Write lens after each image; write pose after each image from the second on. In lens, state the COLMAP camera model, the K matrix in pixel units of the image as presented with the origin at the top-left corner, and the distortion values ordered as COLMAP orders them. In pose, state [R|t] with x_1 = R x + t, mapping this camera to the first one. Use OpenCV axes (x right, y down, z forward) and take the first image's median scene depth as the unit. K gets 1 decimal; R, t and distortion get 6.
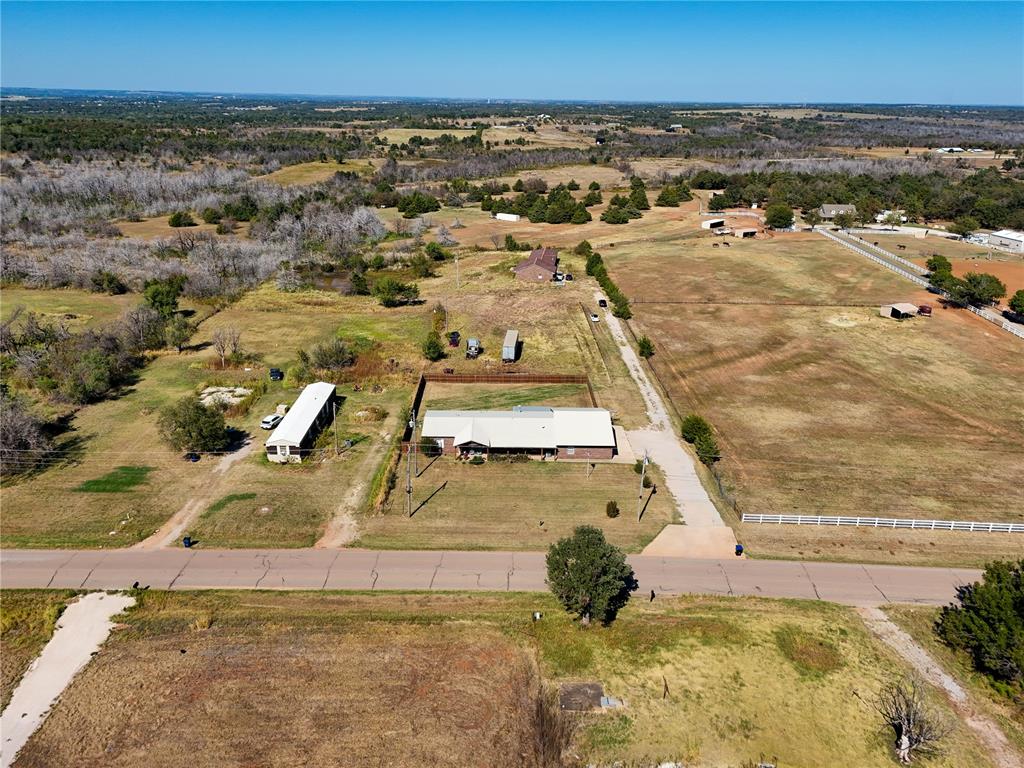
lens RADIAL K [[752.0, 0, 515.0], [0, 752.0, 382.0], [0, 0, 1]] dist [0.068546, -0.063606]
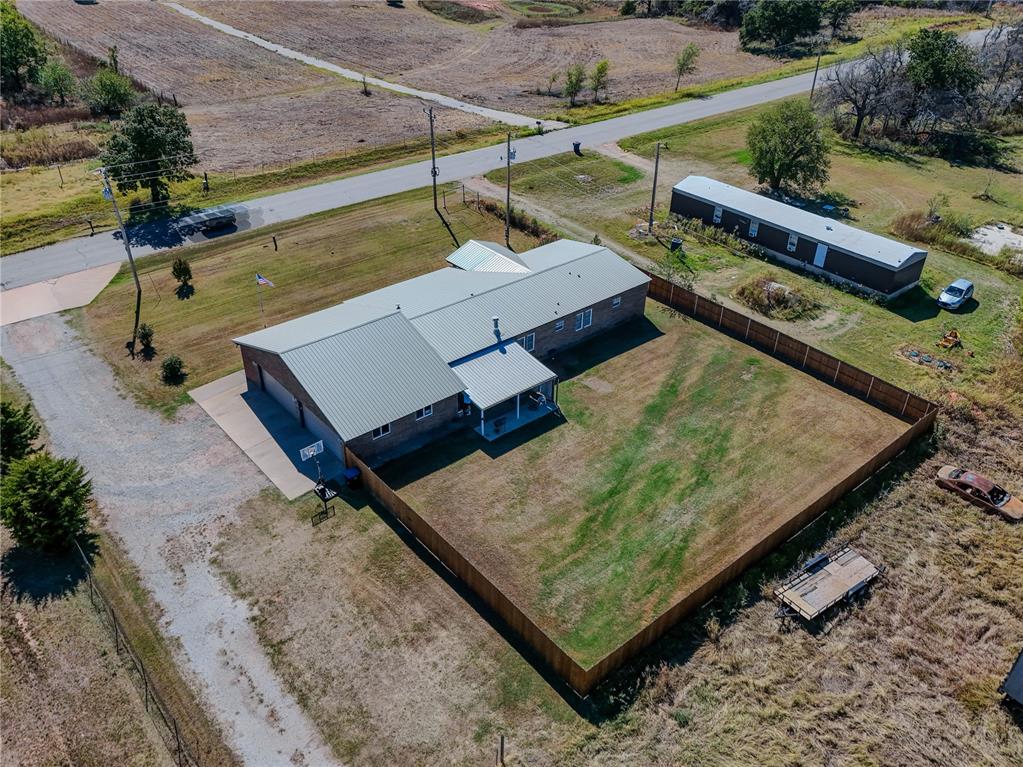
lens RADIAL K [[806.8, 0, 511.5], [0, 806.8, 383.5], [0, 0, 1]] dist [0.083993, -0.093559]
pose [[-0.773911, 0.322749, -0.544881, 0.245061], [-0.251687, 0.632776, 0.732290, -0.265017], [0.581133, 0.703867, -0.408480, 1.158754]]
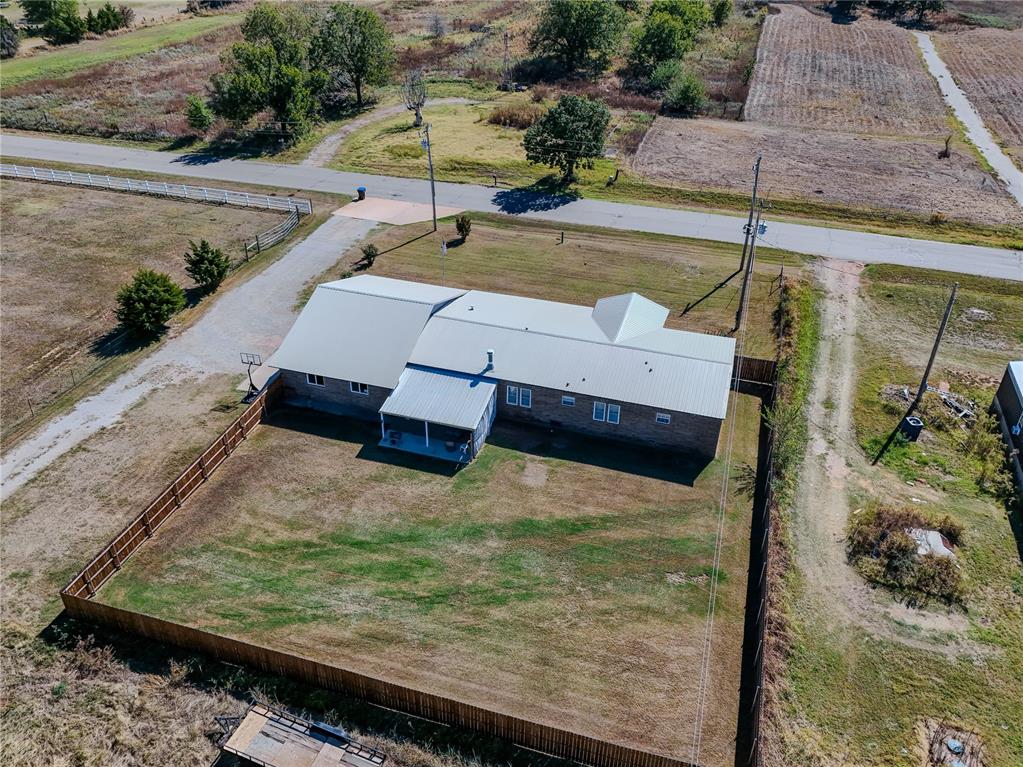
lens RADIAL K [[806.8, 0, 511.5], [0, 806.8, 383.5], [0, 0, 1]] dist [0.083993, -0.093559]
pose [[-0.951912, -0.194333, 0.236848, -0.103625], [0.074945, 0.601887, 0.795057, -0.281865], [-0.297062, 0.774575, -0.558379, 1.189172]]
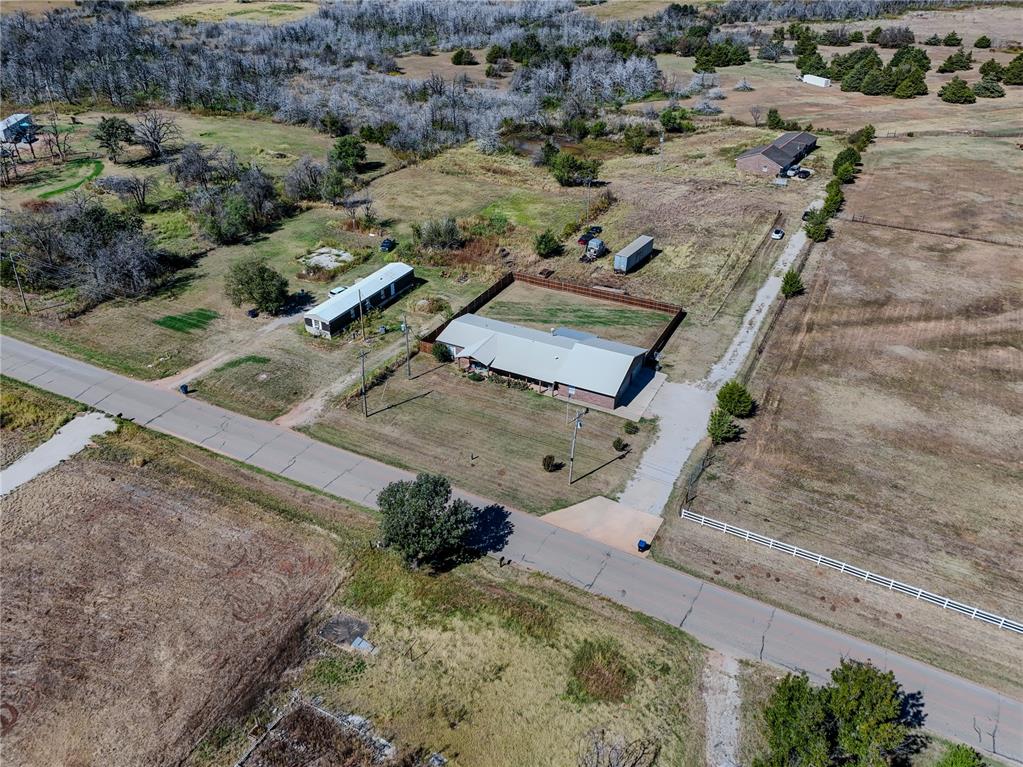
lens RADIAL K [[806.8, 0, 511.5], [0, 806.8, 383.5], [0, 0, 1]] dist [0.083993, -0.093559]
pose [[0.888810, 0.236404, -0.392593, 0.349851], [-0.164000, 0.964021, 0.209208, -0.098037], [0.427926, -0.121561, 0.895602, 0.075780]]
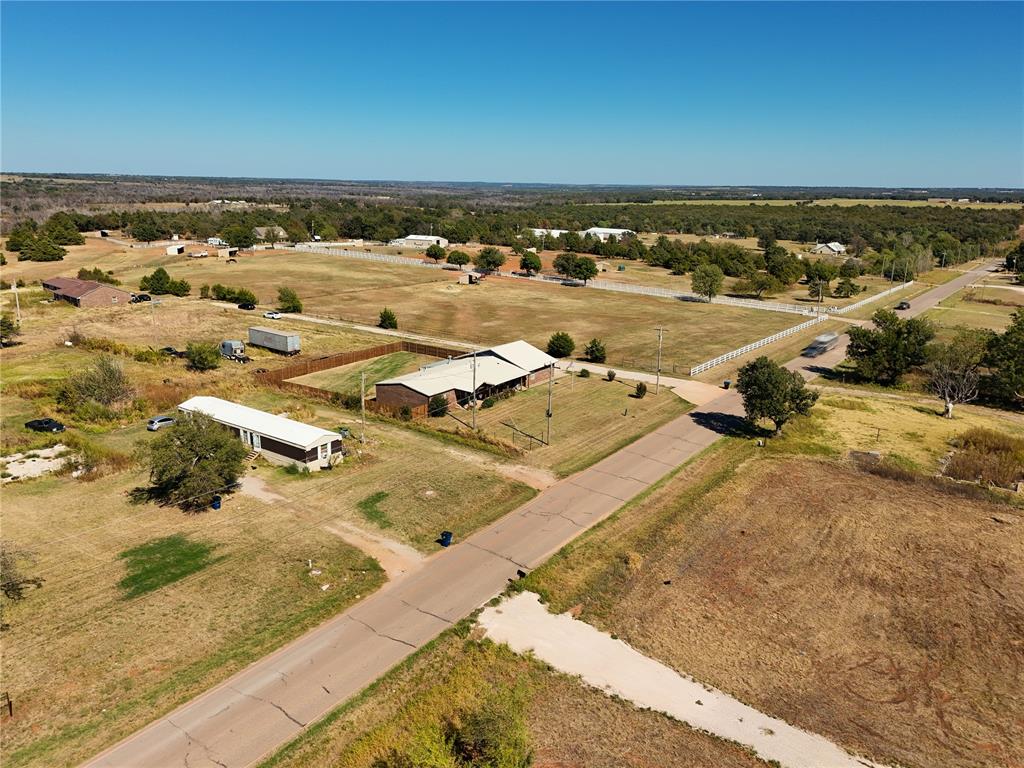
lens RADIAL K [[752.0, 0, 515.0], [0, 752.0, 382.0], [0, 0, 1]] dist [0.068546, -0.063606]
pose [[0.590004, -0.217548, 0.777540, -0.653025], [0.281853, 0.957929, 0.054147, 0.033616], [-0.756607, 0.187205, 0.626498, 0.337057]]
